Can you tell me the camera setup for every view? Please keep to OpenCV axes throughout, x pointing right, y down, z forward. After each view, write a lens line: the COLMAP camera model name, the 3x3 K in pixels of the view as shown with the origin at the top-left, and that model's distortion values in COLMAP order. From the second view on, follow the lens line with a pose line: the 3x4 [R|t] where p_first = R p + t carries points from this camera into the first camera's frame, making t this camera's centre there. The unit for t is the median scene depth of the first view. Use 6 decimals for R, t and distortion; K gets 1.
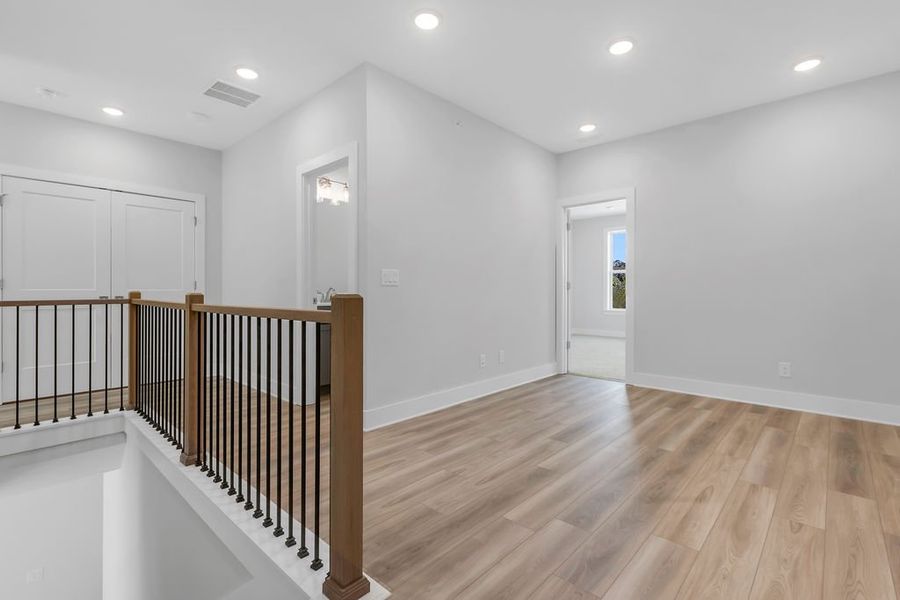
lens RADIAL K [[434.5, 0, 449.2], [0, 434.5, 291.0], [0, 0, 1]] dist [-0.002359, -0.000216]
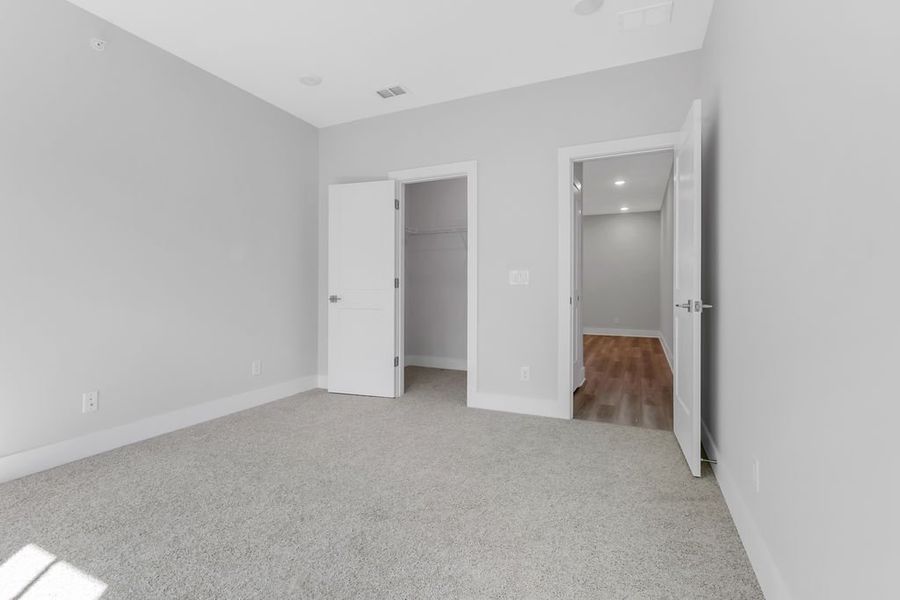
lens RADIAL K [[418.7, 0, 448.4], [0, 418.7, 295.5], [0, 0, 1]] dist [0.003936, -0.000028]
pose [[0.955125, -0.008501, 0.296082, -0.990063], [0.006431, 0.999948, 0.007964, 0.003800], [-0.296135, -0.005702, 0.955129, -1.166226]]
